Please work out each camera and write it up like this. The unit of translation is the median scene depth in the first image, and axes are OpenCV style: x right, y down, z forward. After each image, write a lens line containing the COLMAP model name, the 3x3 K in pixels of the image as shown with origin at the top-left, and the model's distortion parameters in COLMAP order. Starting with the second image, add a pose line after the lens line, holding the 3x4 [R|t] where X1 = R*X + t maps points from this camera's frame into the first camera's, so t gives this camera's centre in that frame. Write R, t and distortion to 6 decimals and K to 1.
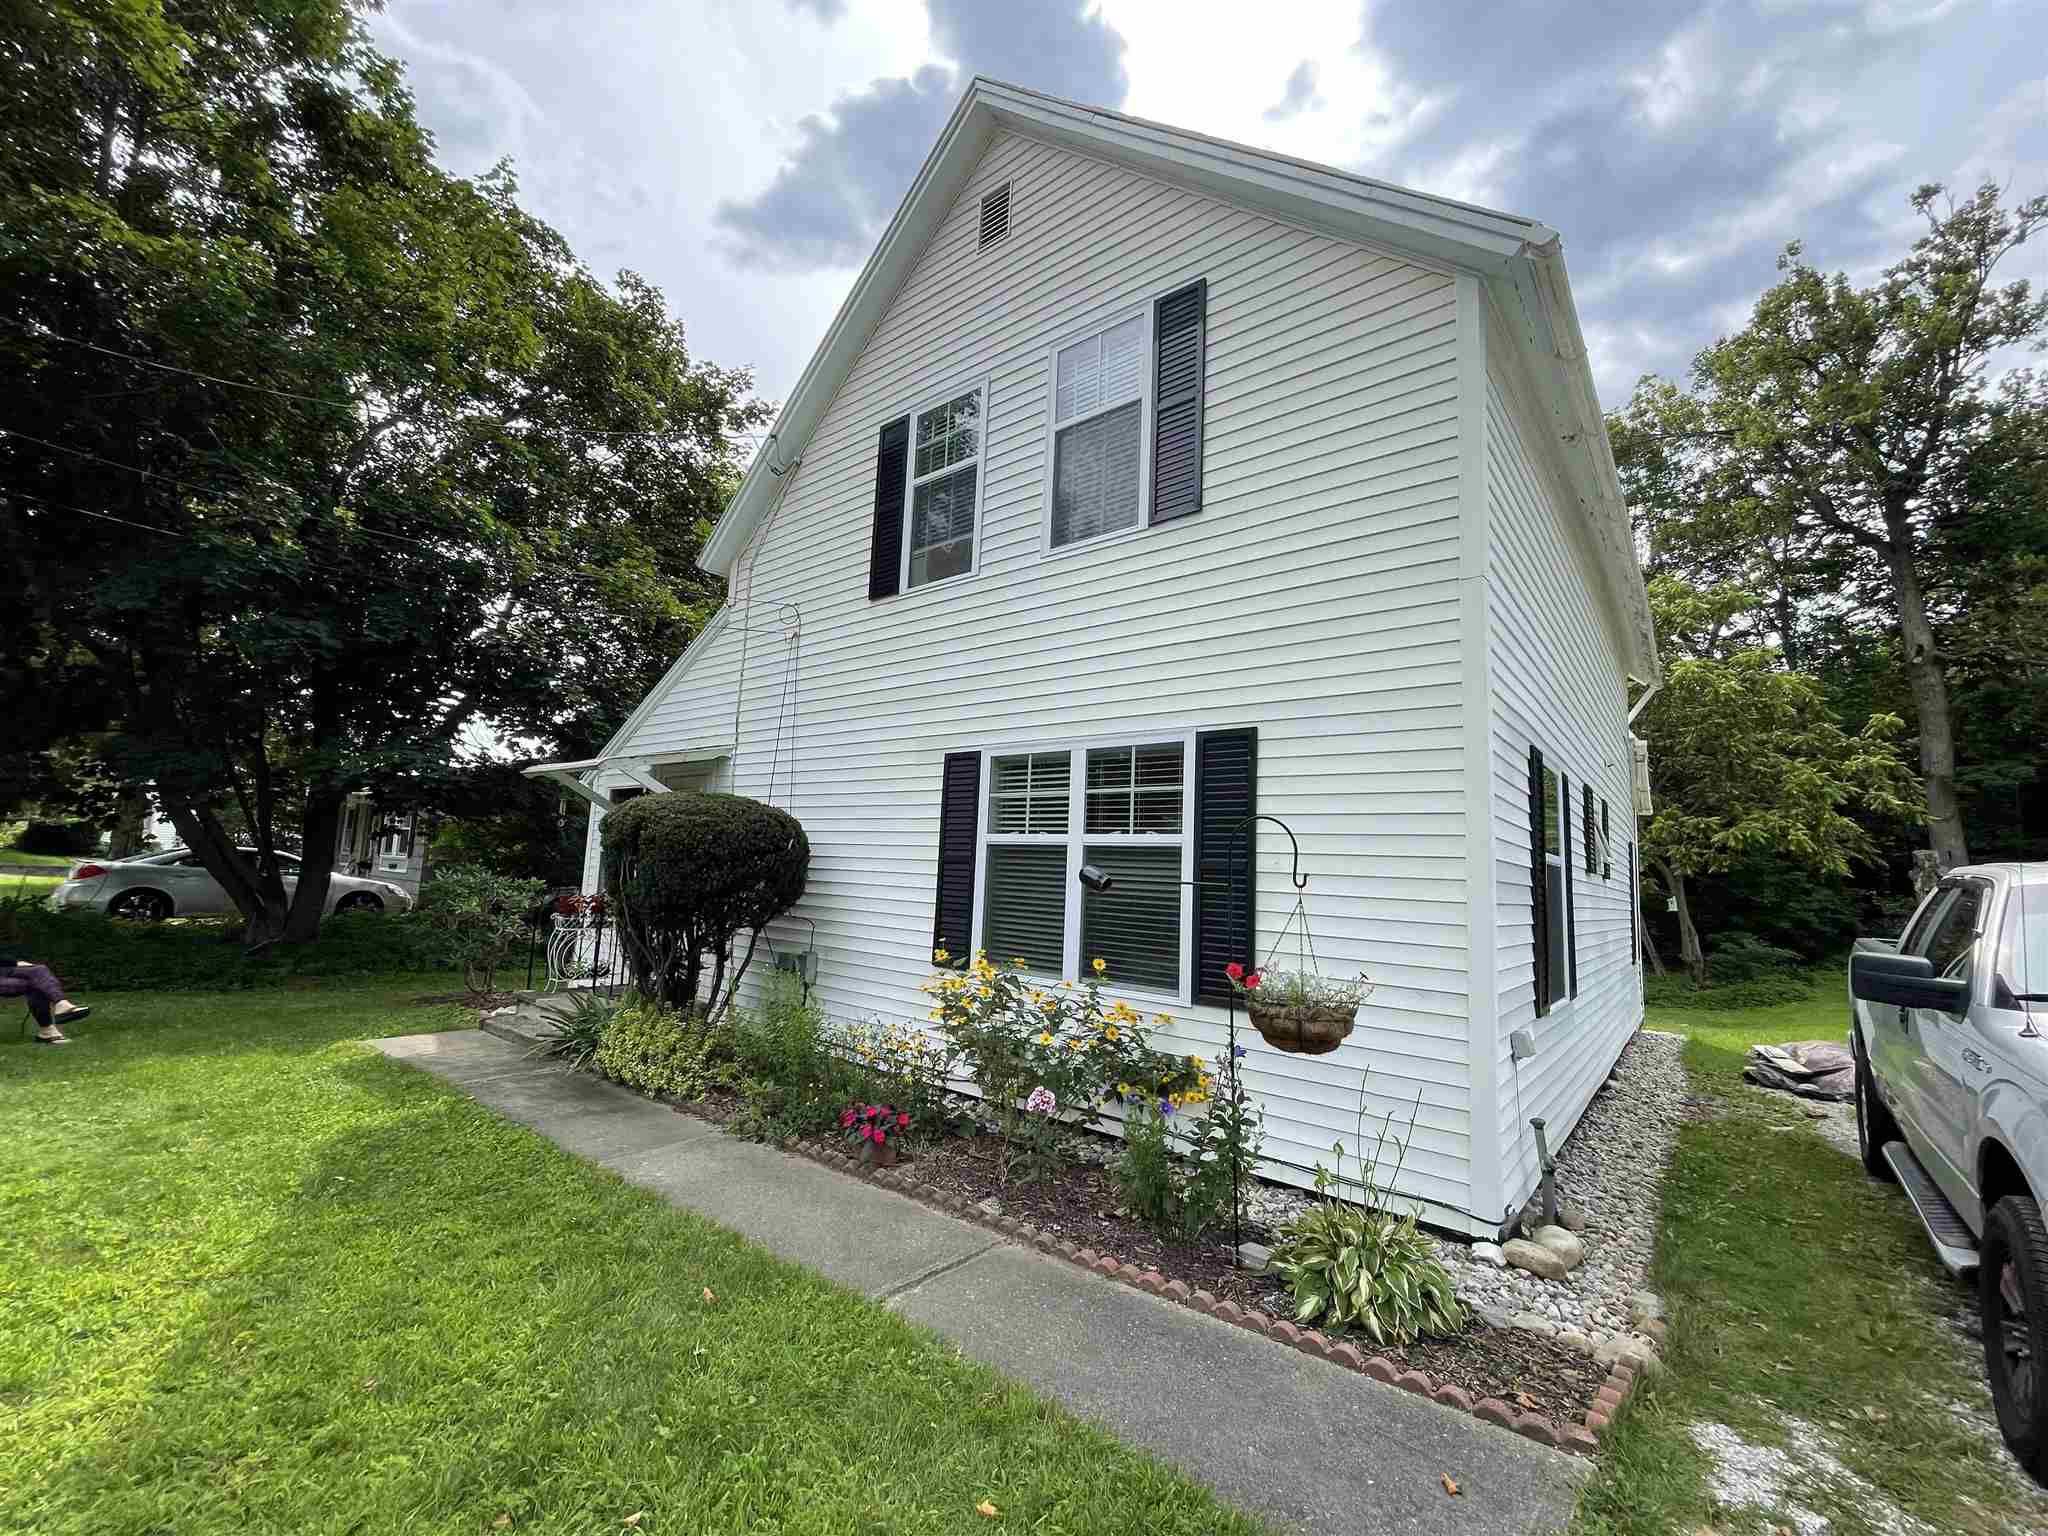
lens RADIAL K [[826.4, 0, 1014.9], [0, 826.4, 778.7], [0, 0, 1]] dist [-0.007233, 0.001758]
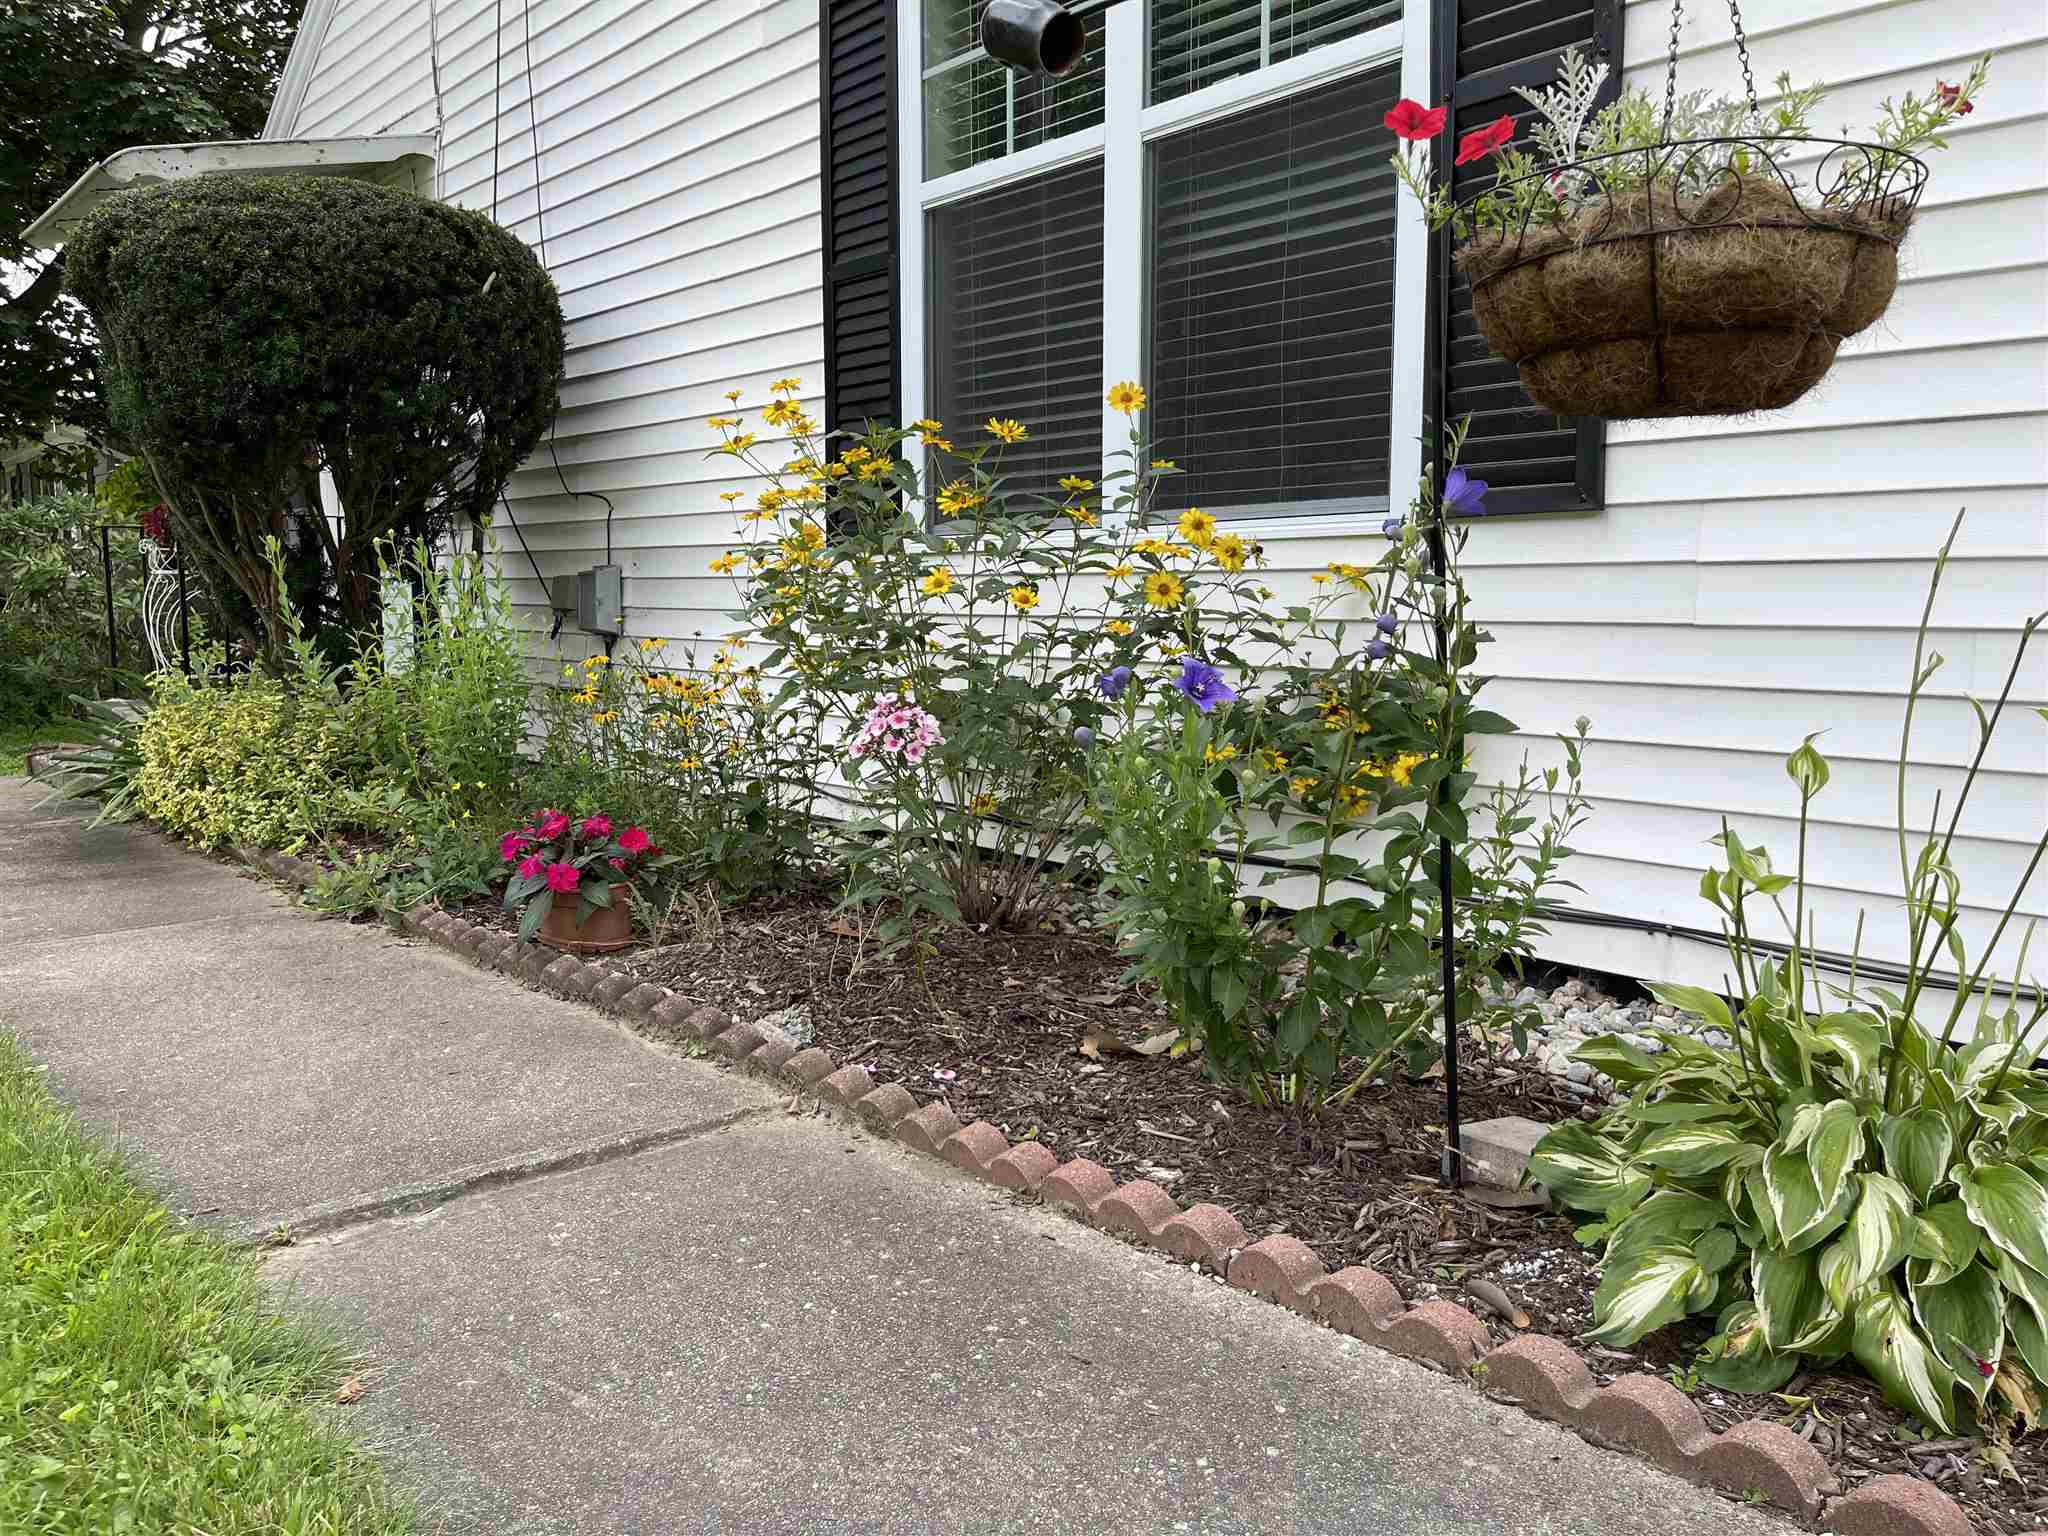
lens RADIAL K [[1548.5, 0, 1010.8], [0, 1548.5, 755.8], [0, 0, 1]] dist [0.031167, -0.020675]
pose [[0.984234, -0.028506, -0.174560, 0.147620], [0.065731, 0.975194, 0.211369, 0.209265], [0.164204, -0.219510, 0.961692, 0.308976]]
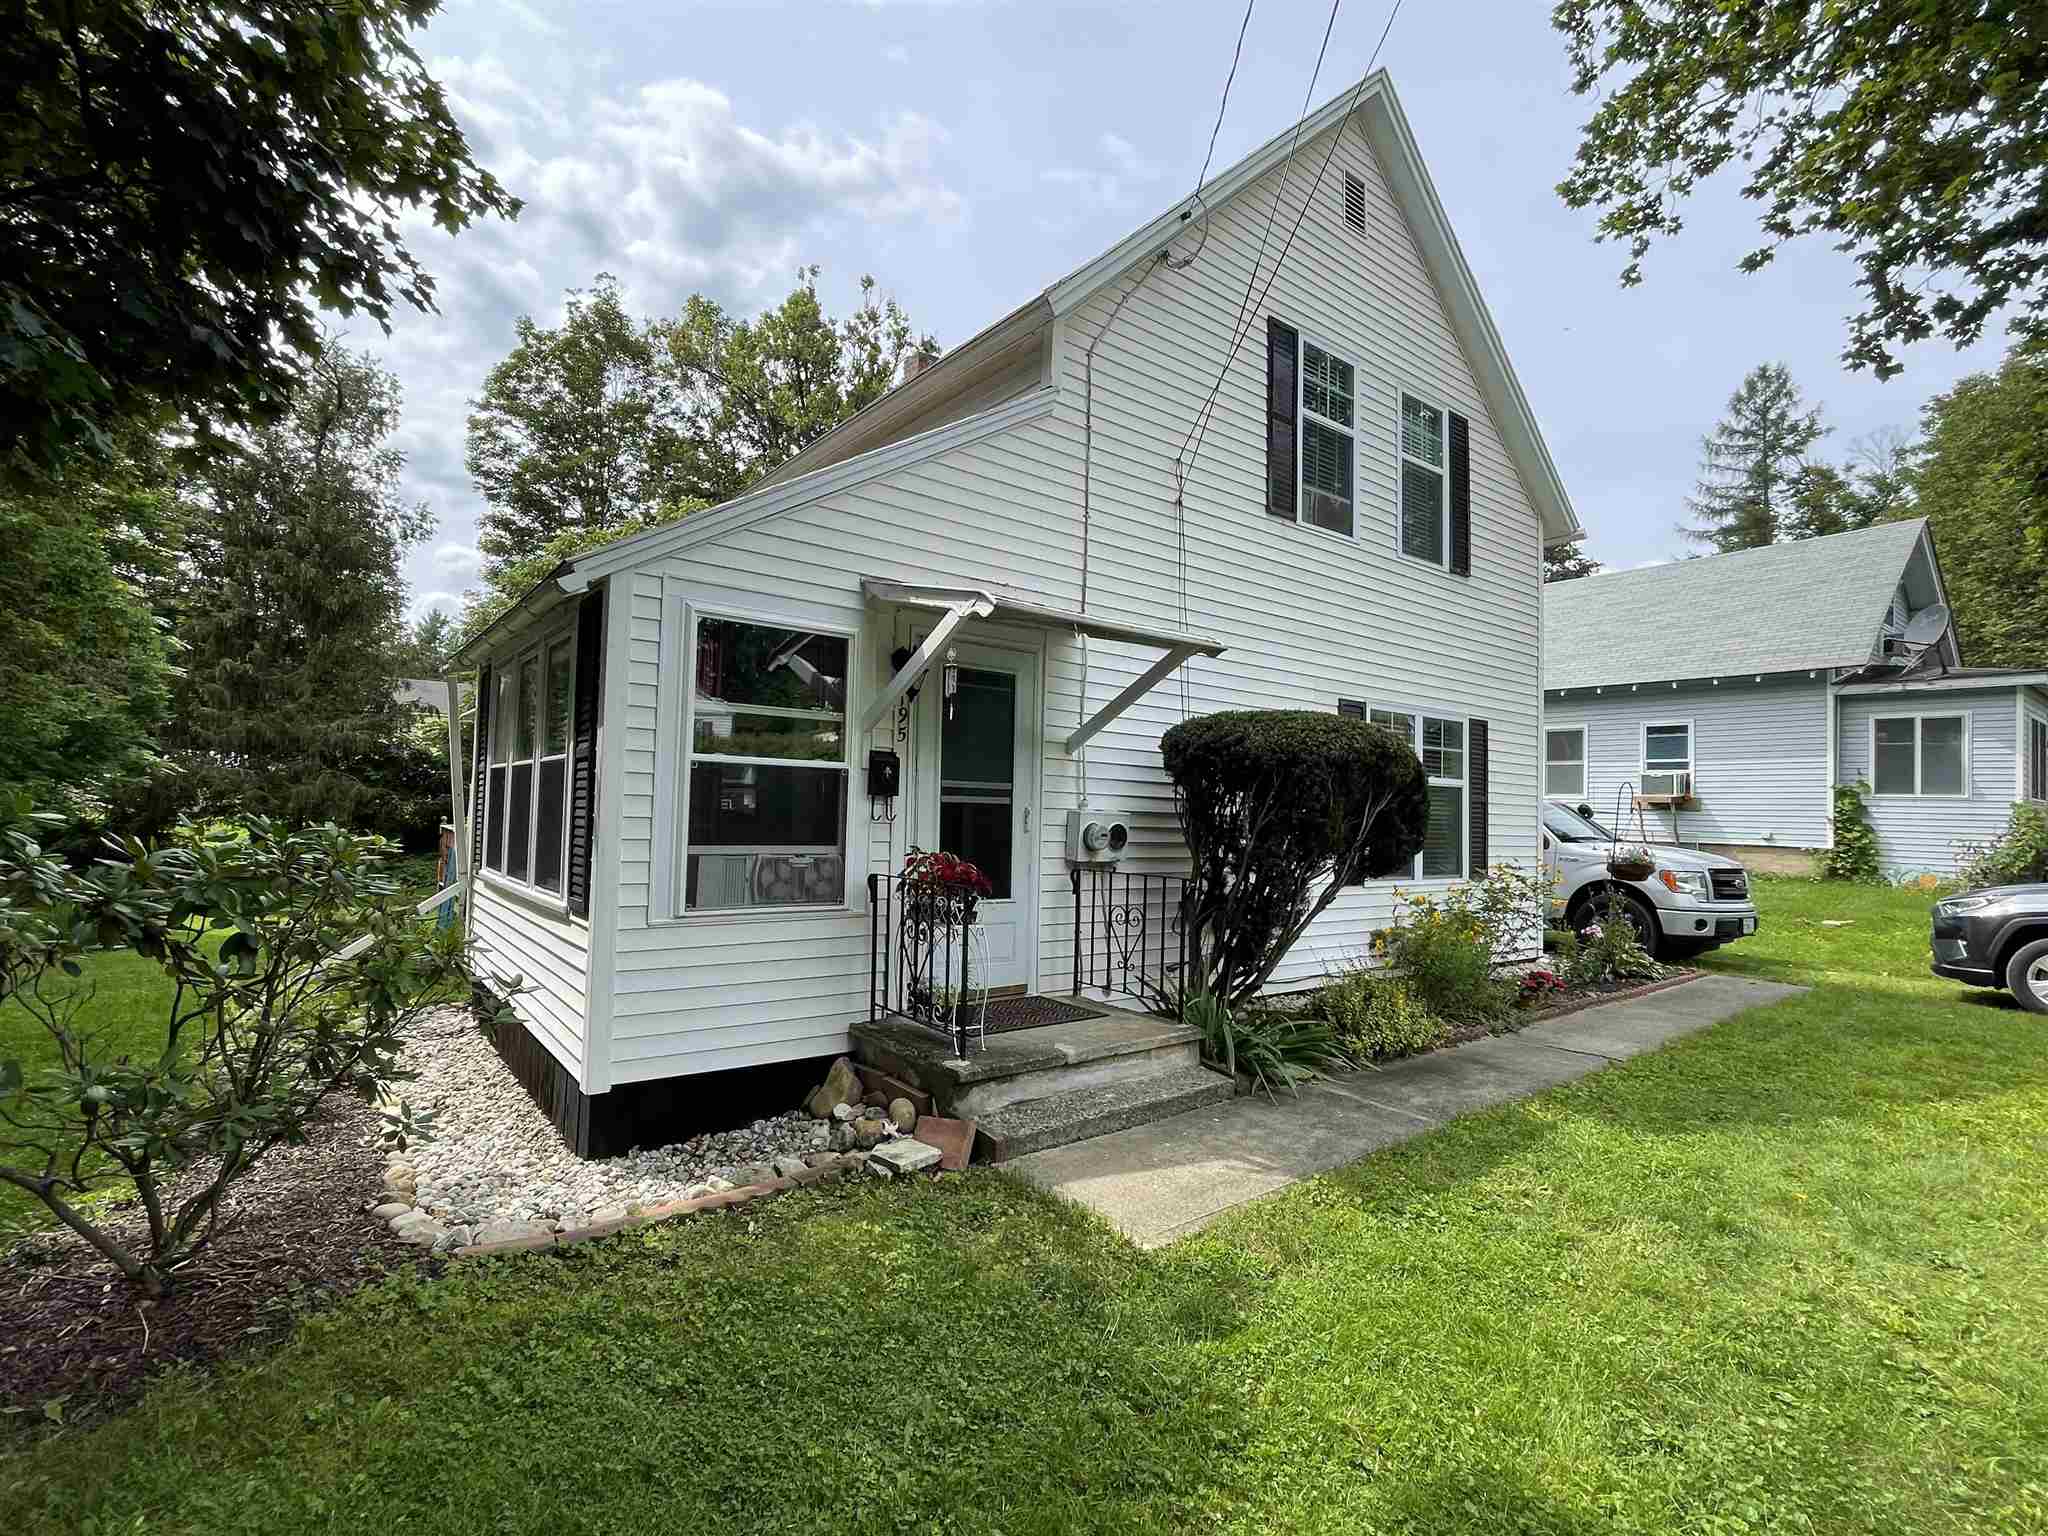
lens RADIAL K [[955.8, 0, 1013.7], [0, 955.8, 772.7], [0, 0, 1]] dist [-0.010305, 0.002383]
pose [[0.238900, -0.003740, 0.971037, -1.824651], [-0.134004, 0.990298, 0.036783, 0.103063], [-0.961754, -0.138910, 0.236081, 1.393919]]
